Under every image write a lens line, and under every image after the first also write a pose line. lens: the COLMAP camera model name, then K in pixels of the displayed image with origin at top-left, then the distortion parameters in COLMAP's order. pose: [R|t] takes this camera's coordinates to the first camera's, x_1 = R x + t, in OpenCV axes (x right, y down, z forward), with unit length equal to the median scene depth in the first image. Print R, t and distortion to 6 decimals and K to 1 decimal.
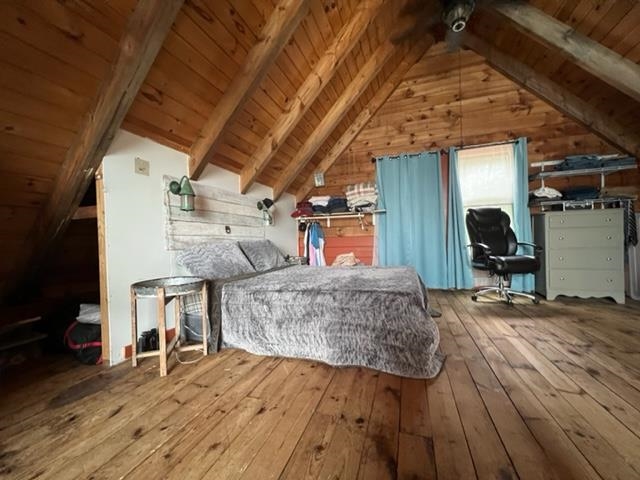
lens RADIAL K [[254.6, 0, 319.7], [0, 254.6, 240.7], [0, 0, 1]] dist [-0.003934, 0.001131]
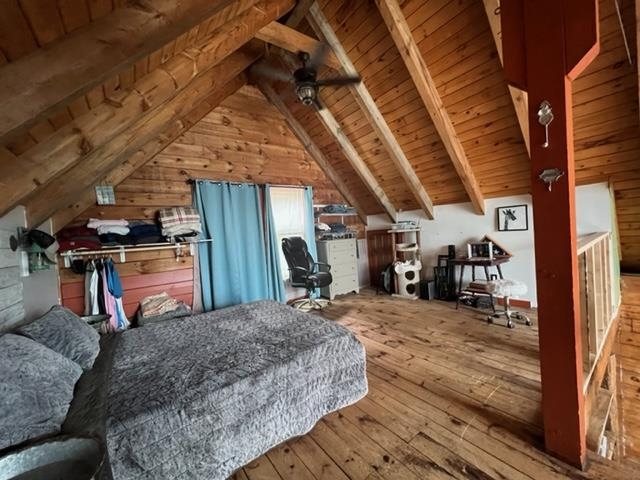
lens RADIAL K [[254.6, 0, 320.5], [0, 254.6, 241.3], [0, 0, 1]] dist [-0.003934, 0.001131]
pose [[0.561656, -0.038103, 0.826493, -0.319986], [0.060023, 0.998183, 0.005228, -0.108621], [-0.825191, 0.046672, 0.562923, 0.183249]]
